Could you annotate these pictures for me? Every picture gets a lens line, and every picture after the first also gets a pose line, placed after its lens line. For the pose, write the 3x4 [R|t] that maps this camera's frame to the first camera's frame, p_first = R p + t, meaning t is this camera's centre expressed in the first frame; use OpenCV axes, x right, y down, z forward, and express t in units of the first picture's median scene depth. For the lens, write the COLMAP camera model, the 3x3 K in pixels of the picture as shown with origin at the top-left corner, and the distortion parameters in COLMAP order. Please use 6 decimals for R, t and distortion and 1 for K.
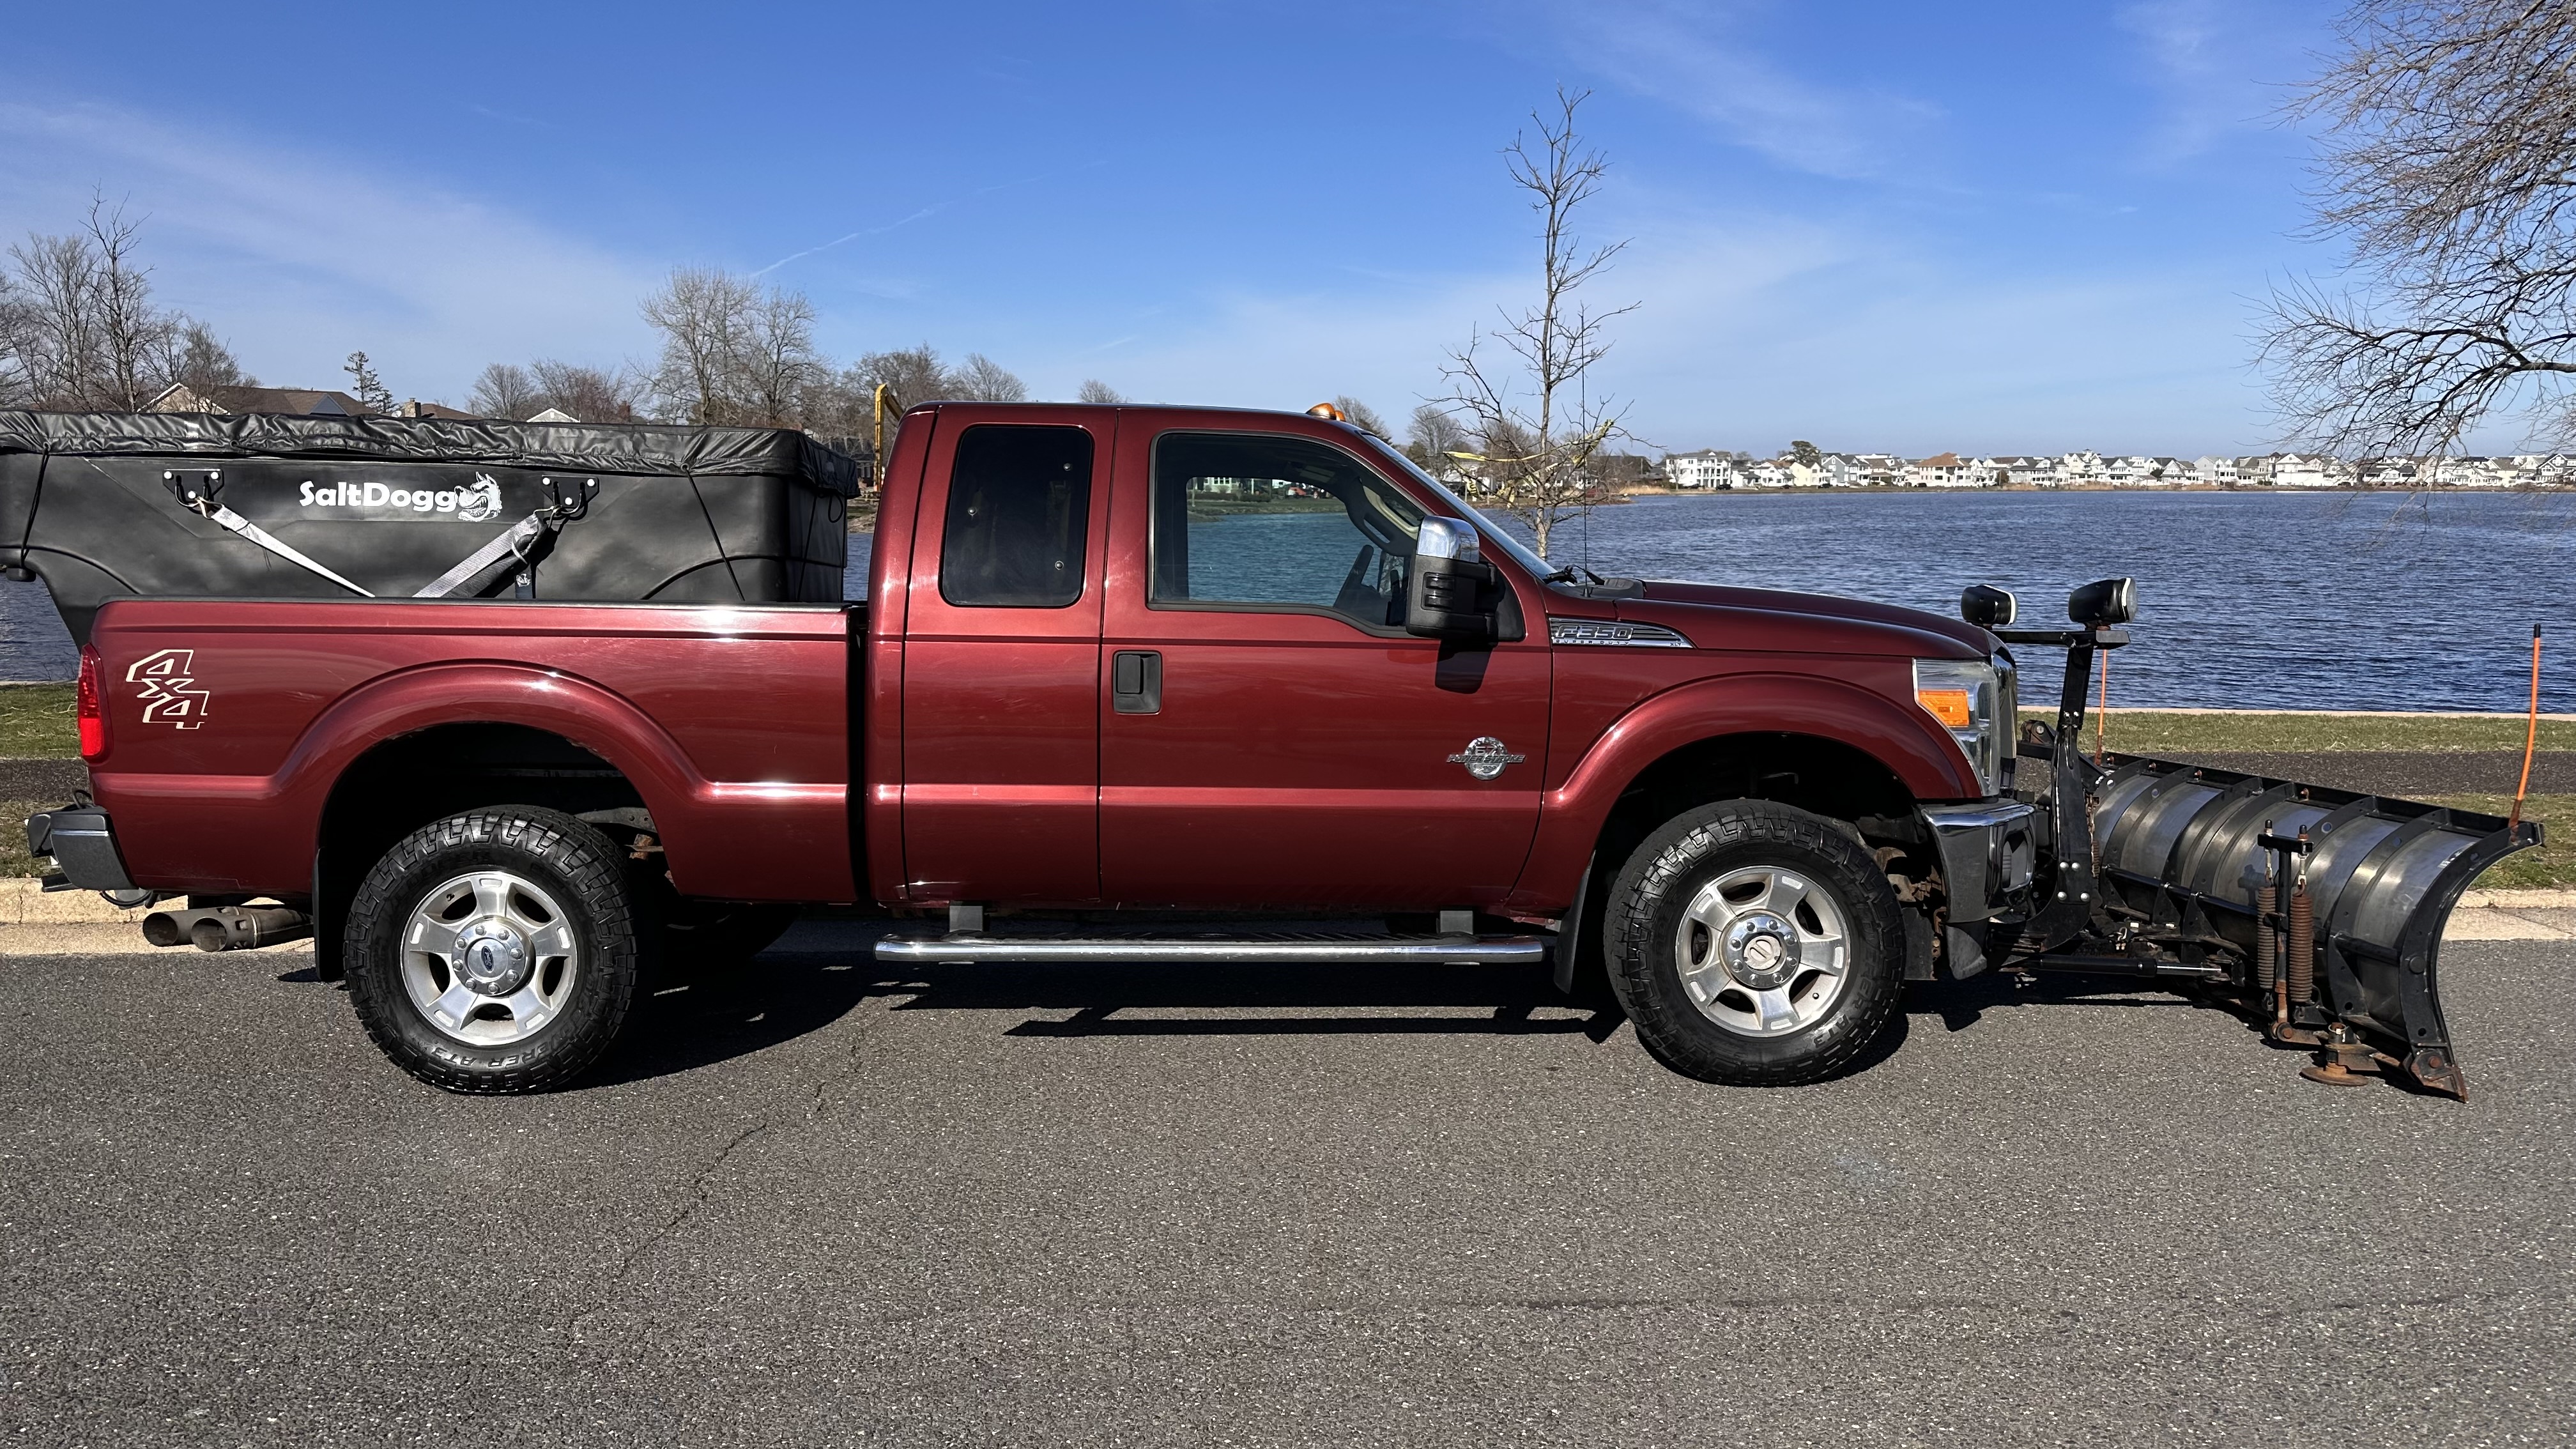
lens RADIAL K [[1822.4, 0, 1288.0], [0, 1822.4, 724.5], [0, 0, 1]] dist [0.030914, -0.044263]
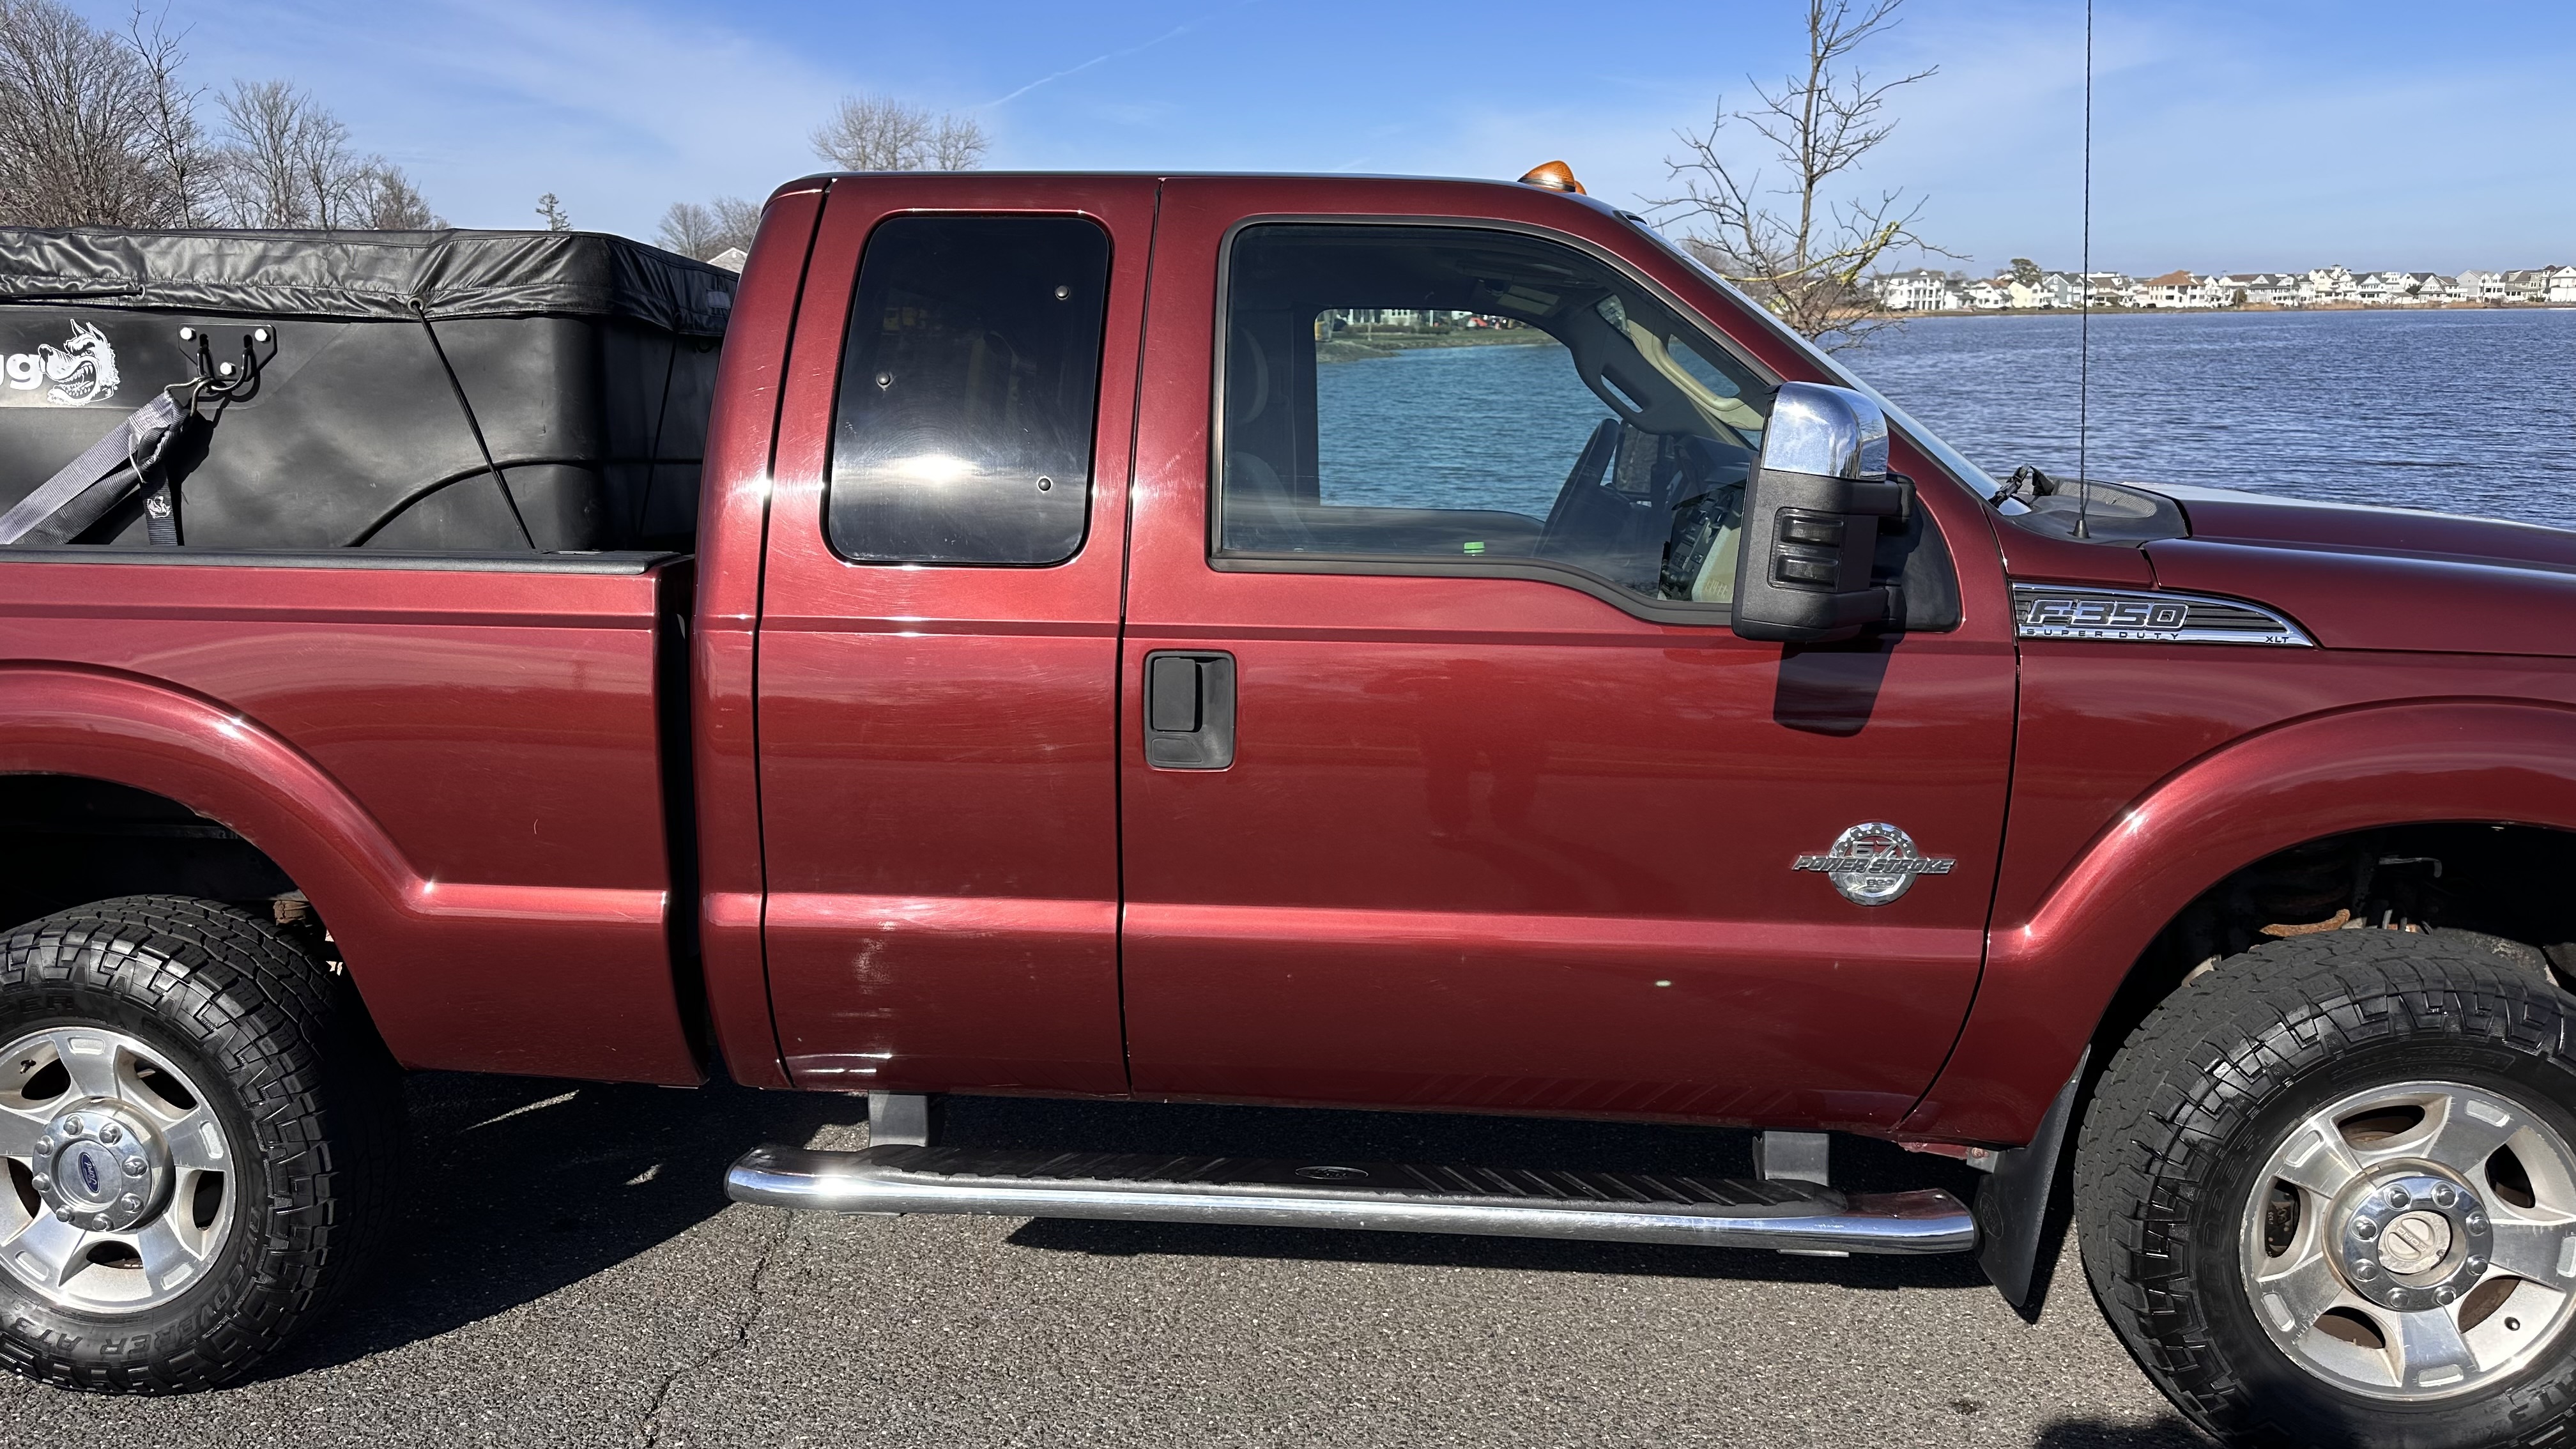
lens RADIAL K [[1868.3, 0, 1300.7], [0, 1868.3, 725.6], [0, 0, 1]] dist [-0.047842, 0.052628]
pose [[0.996067, 0.005987, -0.088405, -0.004405], [0.001768, 0.996173, 0.087386, -0.060750], [0.088590, -0.087198, 0.992244, 0.446858]]
